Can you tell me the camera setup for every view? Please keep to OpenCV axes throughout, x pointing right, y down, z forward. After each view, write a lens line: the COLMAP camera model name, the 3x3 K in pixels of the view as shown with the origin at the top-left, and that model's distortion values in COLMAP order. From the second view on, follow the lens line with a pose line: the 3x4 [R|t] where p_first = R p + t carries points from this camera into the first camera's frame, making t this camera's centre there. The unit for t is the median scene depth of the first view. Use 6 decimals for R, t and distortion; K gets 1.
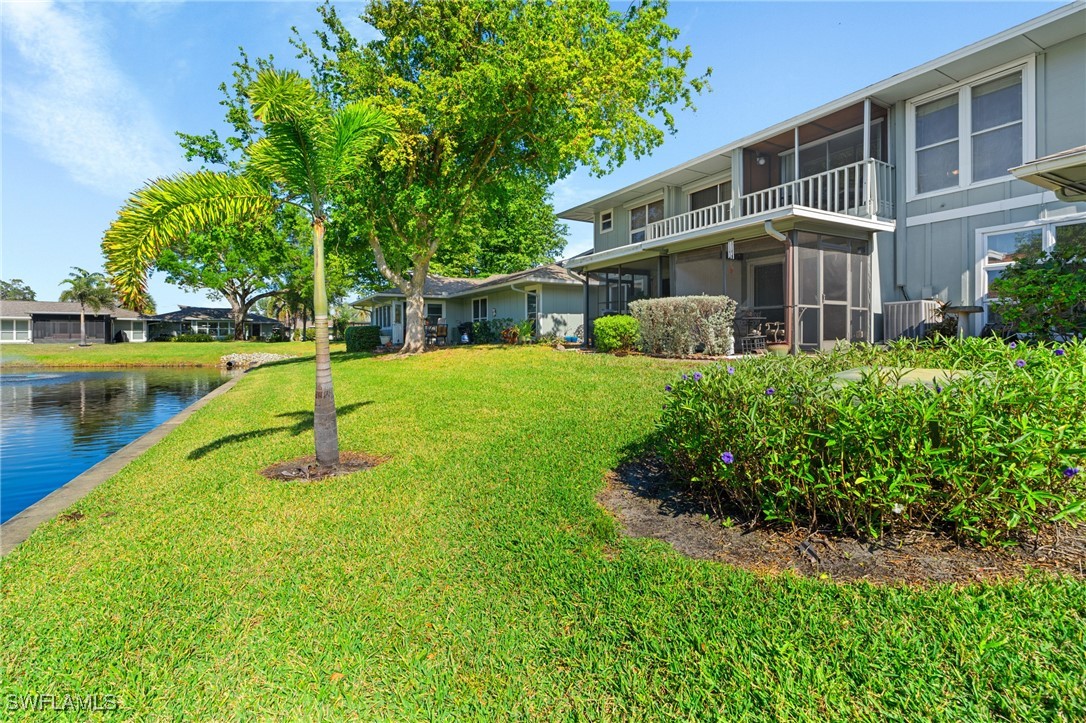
lens RADIAL K [[493.2, 0, 549.3], [0, 493.2, 339.3], [0, 0, 1]] dist [-0.009800, 0.004647]
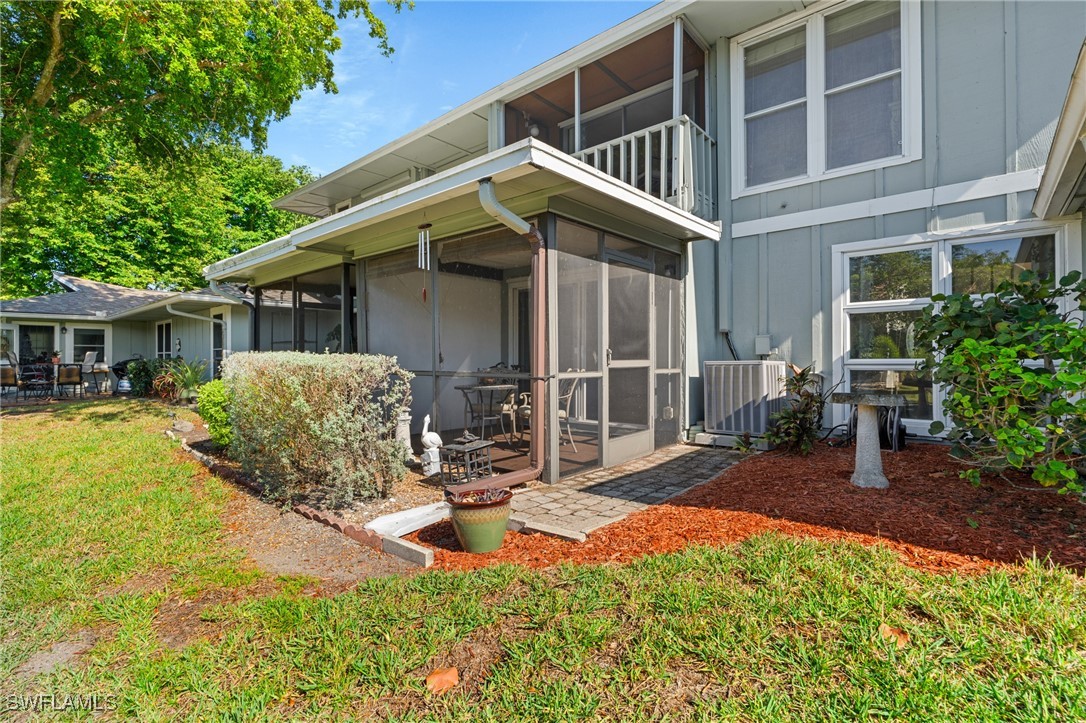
lens RADIAL K [[493.2, 0, 545.3], [0, 493.2, 357.9], [0, 0, 1]] dist [-0.009800, 0.004647]
pose [[0.944529, 0.002314, 0.328420, 0.302261], [0.000034, 0.999974, -0.007142, -0.073065], [-0.328428, 0.006757, 0.944505, 0.496710]]
